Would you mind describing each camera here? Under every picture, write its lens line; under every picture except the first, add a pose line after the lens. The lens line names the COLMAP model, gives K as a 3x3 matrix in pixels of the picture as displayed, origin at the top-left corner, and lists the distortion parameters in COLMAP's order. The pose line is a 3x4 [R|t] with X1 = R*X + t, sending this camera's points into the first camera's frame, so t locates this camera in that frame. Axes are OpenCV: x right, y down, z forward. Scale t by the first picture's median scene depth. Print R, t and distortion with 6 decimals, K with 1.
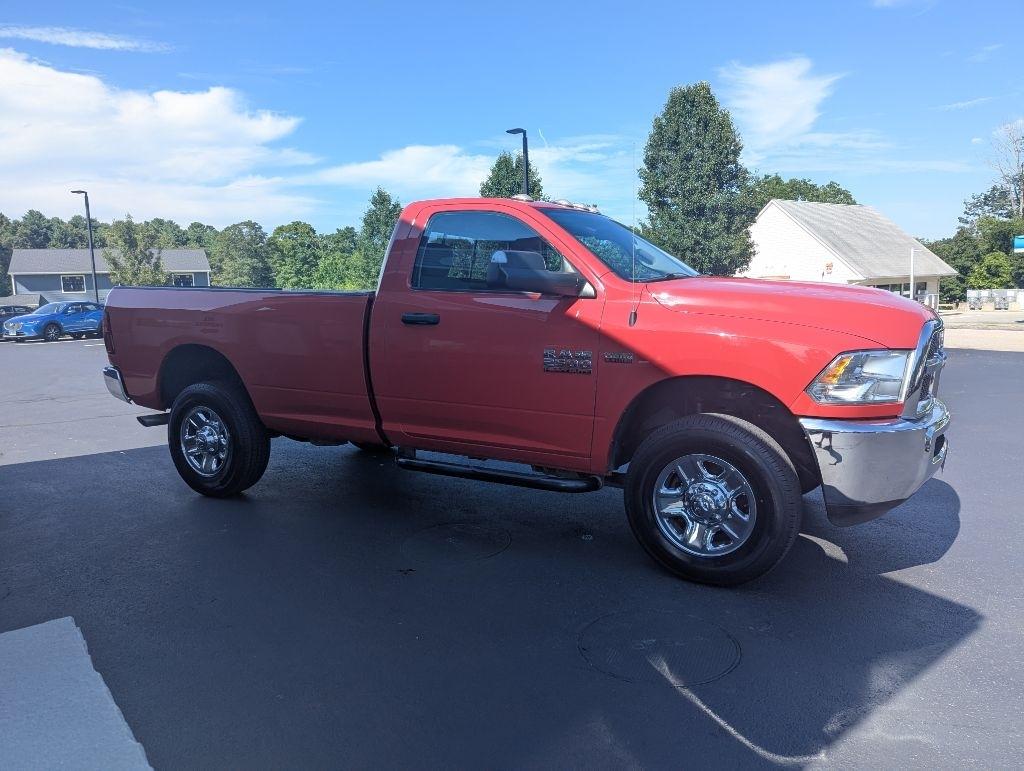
lens RADIAL K [[744.0, 0, 521.0], [0, 744.0, 391.0], [0, 0, 1]] dist [0.051221, -0.042547]
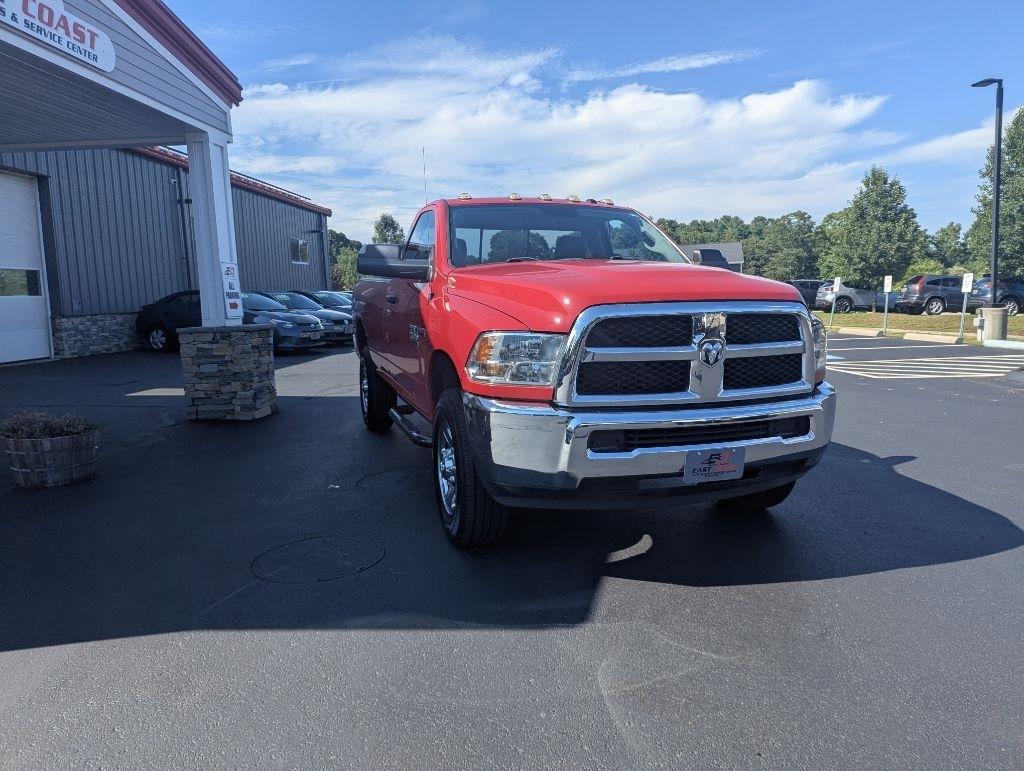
lens RADIAL K [[732.4, 0, 509.6], [0, 732.4, 377.5], [0, 0, 1]] dist [0.070320, -0.055198]
pose [[0.733421, 0.079683, -0.675089, 0.125644], [-0.081781, 0.996236, 0.028742, -0.002351], [0.674838, 0.034129, 0.737177, 0.030761]]
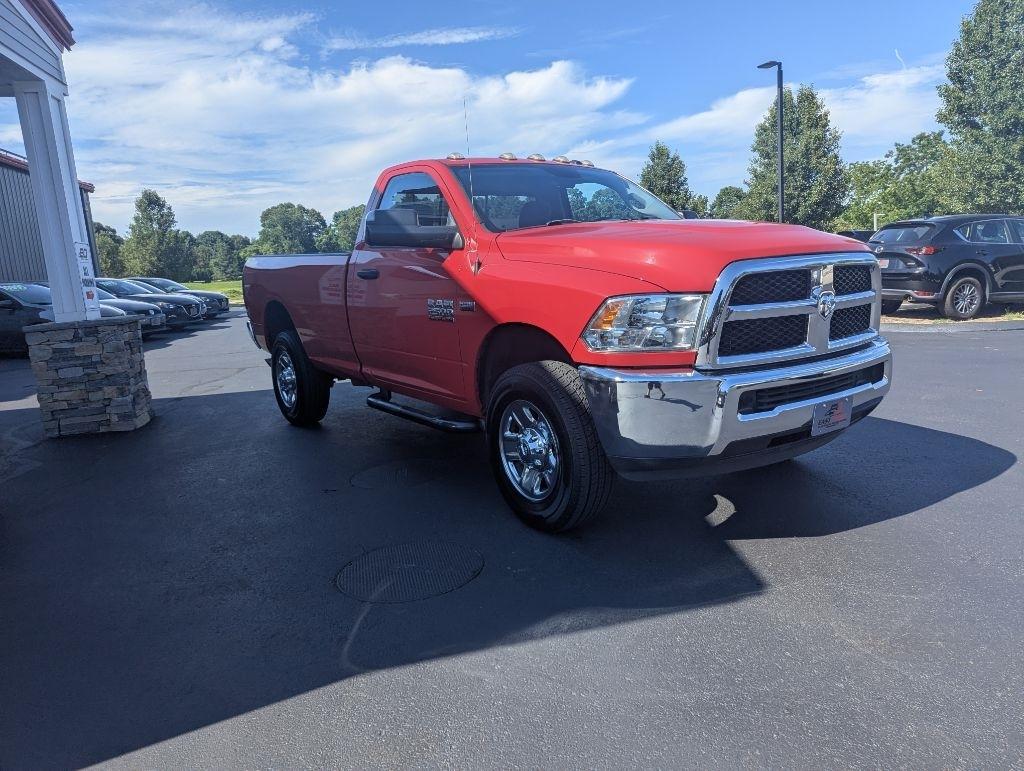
lens RADIAL K [[738.8, 0, 515.1], [0, 738.8, 381.8], [0, 0, 1]] dist [0.062383, -0.059756]
pose [[0.901992, 0.031526, -0.430599, 0.079381], [-0.011572, 0.998738, 0.048880, 0.001270], [0.431597, -0.039106, 0.901219, 0.010393]]
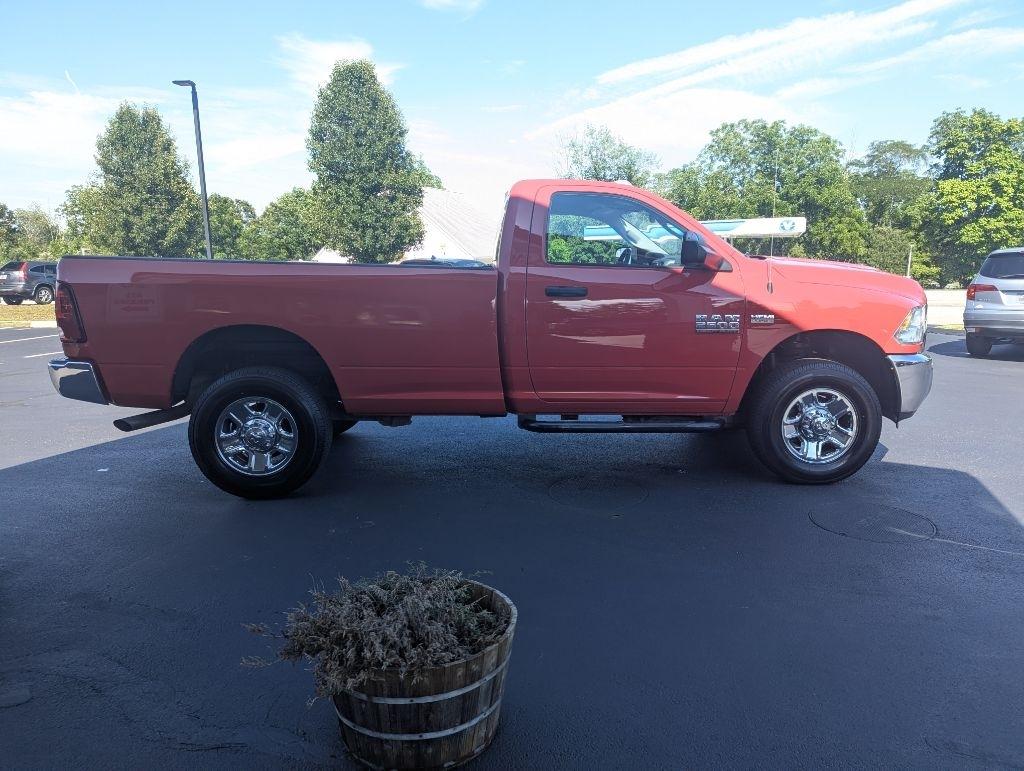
lens RADIAL K [[739.5, 0, 536.9], [0, 739.5, 385.0], [0, 0, 1]] dist [0.072374, -0.064050]
pose [[0.838644, -0.078452, 0.539001, -0.108668], [0.066045, 0.996918, 0.042342, -0.001360], [-0.540661, 0.000089, 0.841240, 0.017179]]
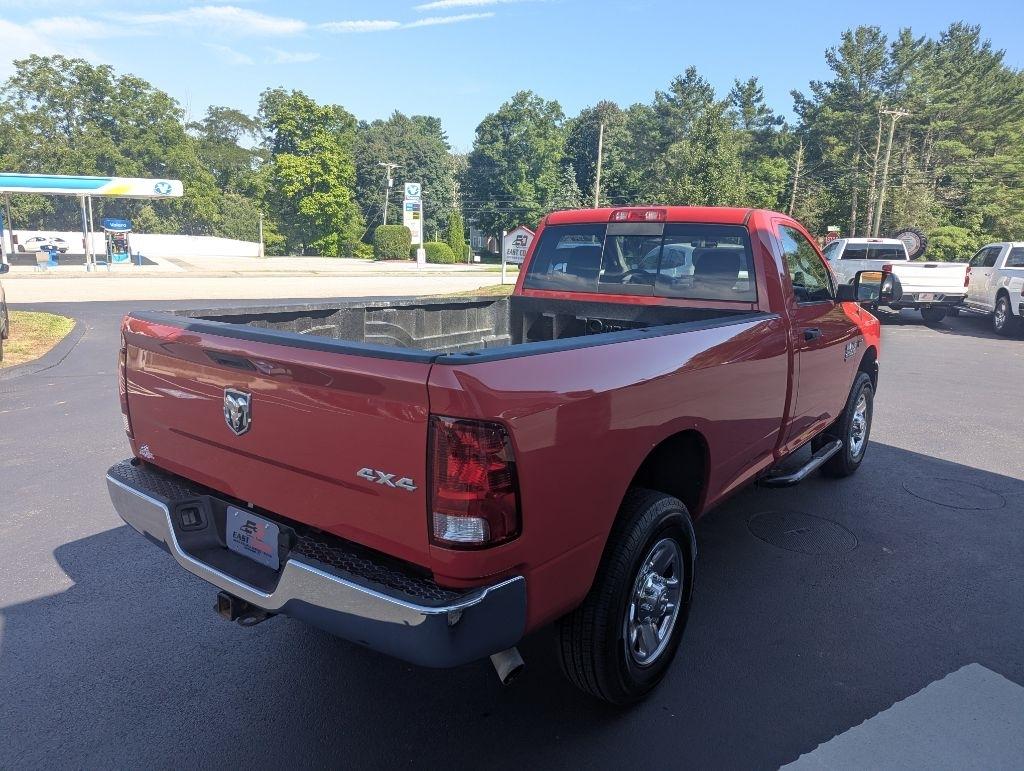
lens RADIAL K [[732.4, 0, 509.6], [0, 732.4, 377.5], [0, 0, 1]] dist [0.070320, -0.055198]
pose [[0.134850, -0.178325, 0.974687, -0.163394], [0.107994, 0.980457, 0.164440, -0.035436], [-0.984963, 0.083086, 0.151472, 0.185608]]
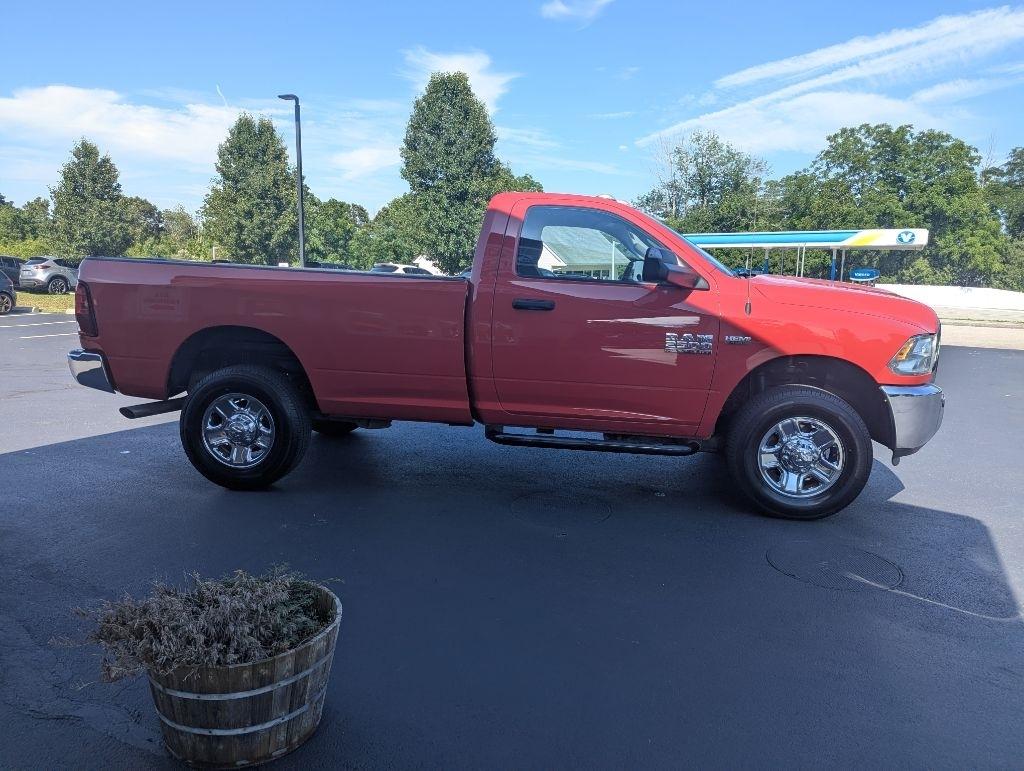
lens RADIAL K [[742.5, 0, 513.0], [0, 742.5, 375.5], [0, 0, 1]] dist [0.070791, -0.065797]
pose [[0.919482, -0.022667, 0.392479, -0.083810], [0.018290, 0.999722, 0.014888, -0.001550], [-0.392708, -0.006511, 0.919640, 0.003323]]
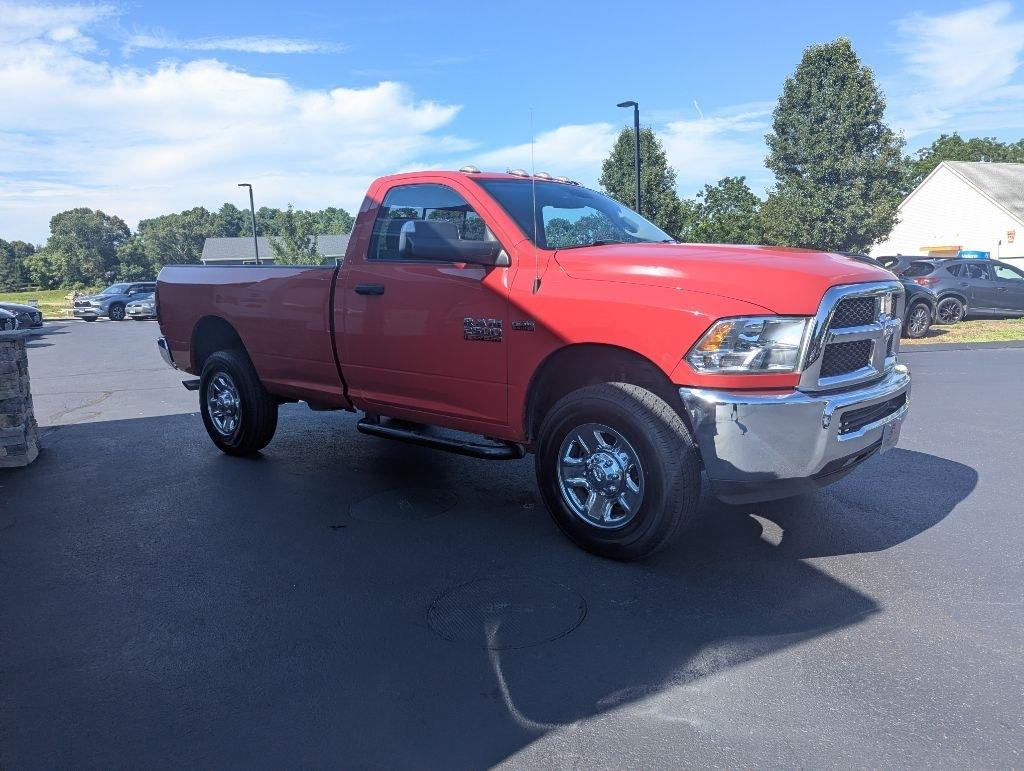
lens RADIAL K [[738.8, 0, 515.1], [0, 738.8, 381.8], [0, 0, 1]] dist [0.062383, -0.059756]
pose [[0.977257, 0.016796, -0.211393, 0.040786], [-0.013373, 0.999755, 0.017611, 0.001661], [0.211637, -0.014384, 0.977242, 0.003353]]
